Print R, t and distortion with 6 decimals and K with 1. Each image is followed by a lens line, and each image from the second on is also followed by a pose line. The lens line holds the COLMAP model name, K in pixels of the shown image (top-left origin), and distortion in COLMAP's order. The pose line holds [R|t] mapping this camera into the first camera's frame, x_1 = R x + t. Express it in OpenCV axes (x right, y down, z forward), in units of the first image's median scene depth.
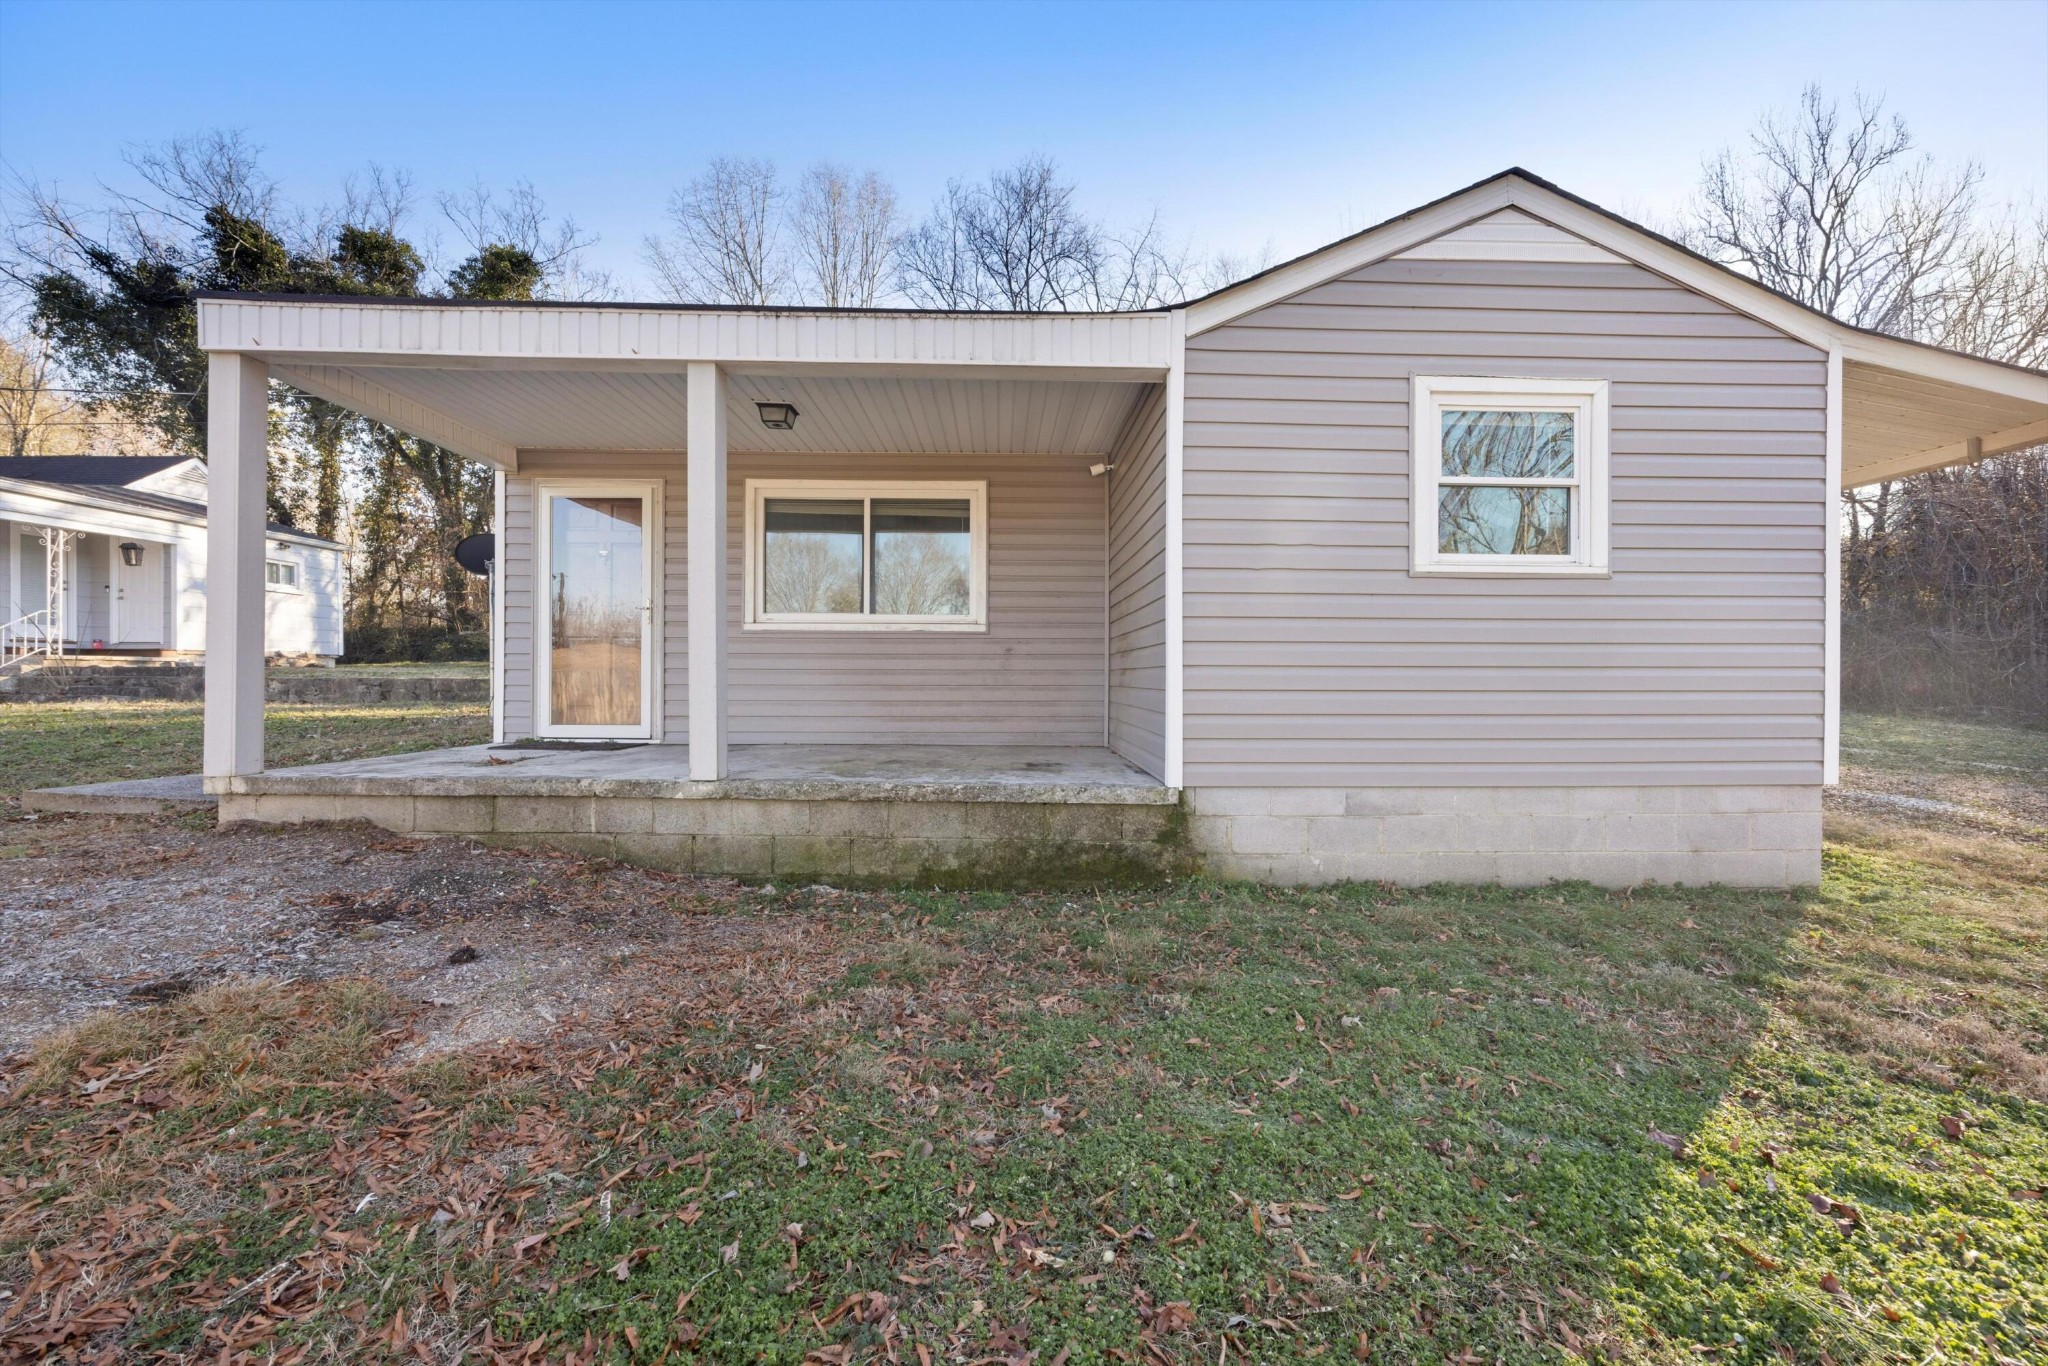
lens RADIAL K [[832.9, 0, 1038.8], [0, 832.9, 678.8], [0, 0, 1]] dist [0.001009, -0.000276]
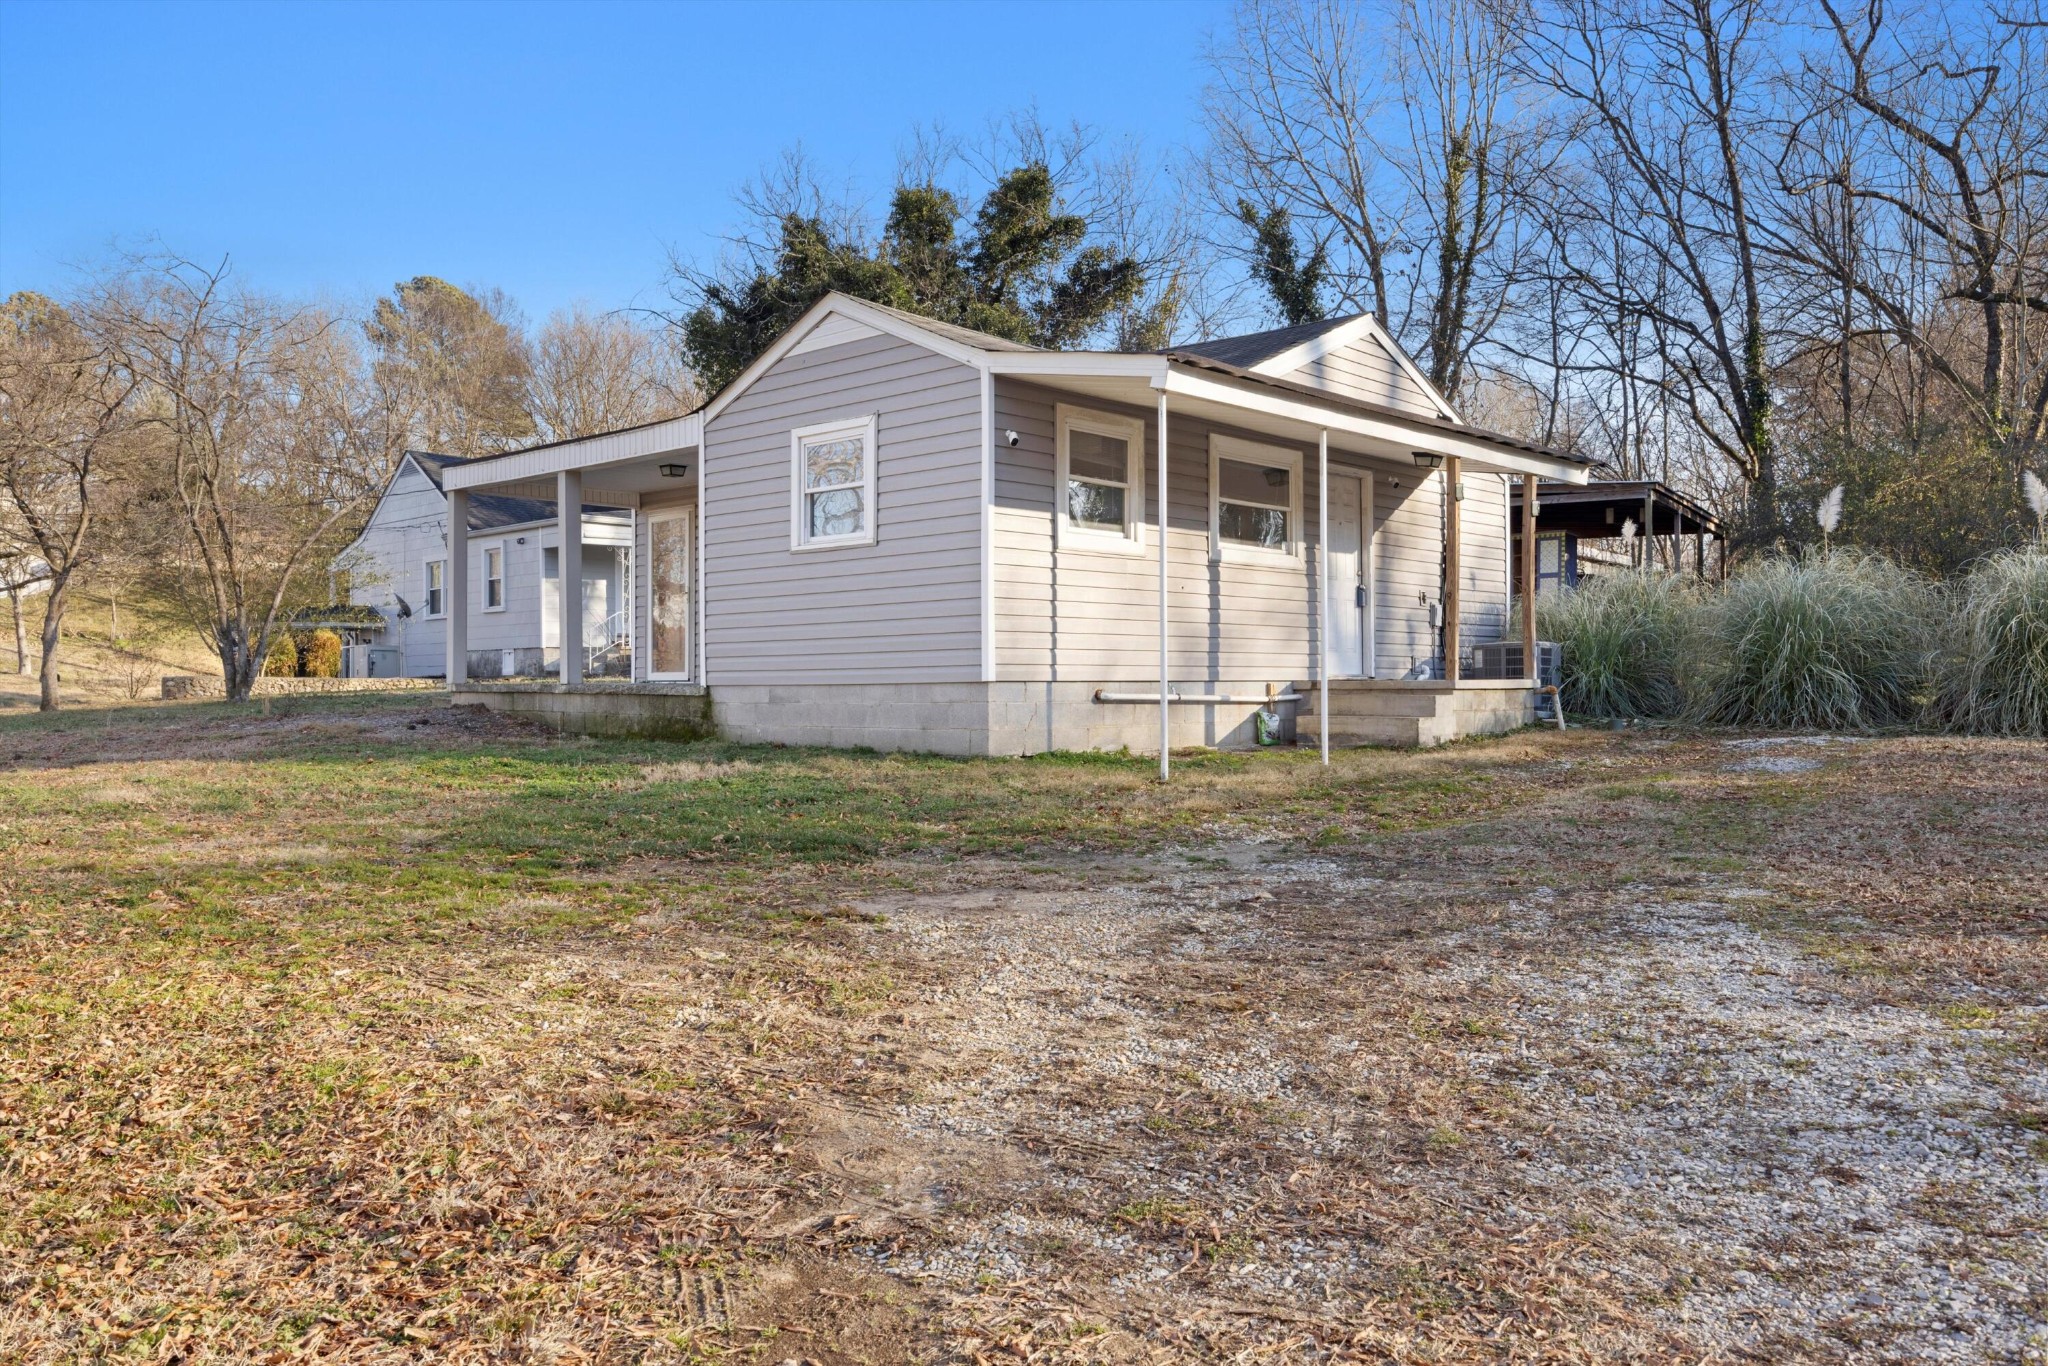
lens RADIAL K [[1498.1, 0, 1024.0], [0, 1498.1, 683.0], [0, 0, 1]] dist [0.000155, -0.001796]
pose [[0.722666, -0.008831, -0.691141, 2.741363], [0.007234, 0.999960, -0.005213, 0.142542], [0.691159, -0.001233, 0.722701, -0.777218]]
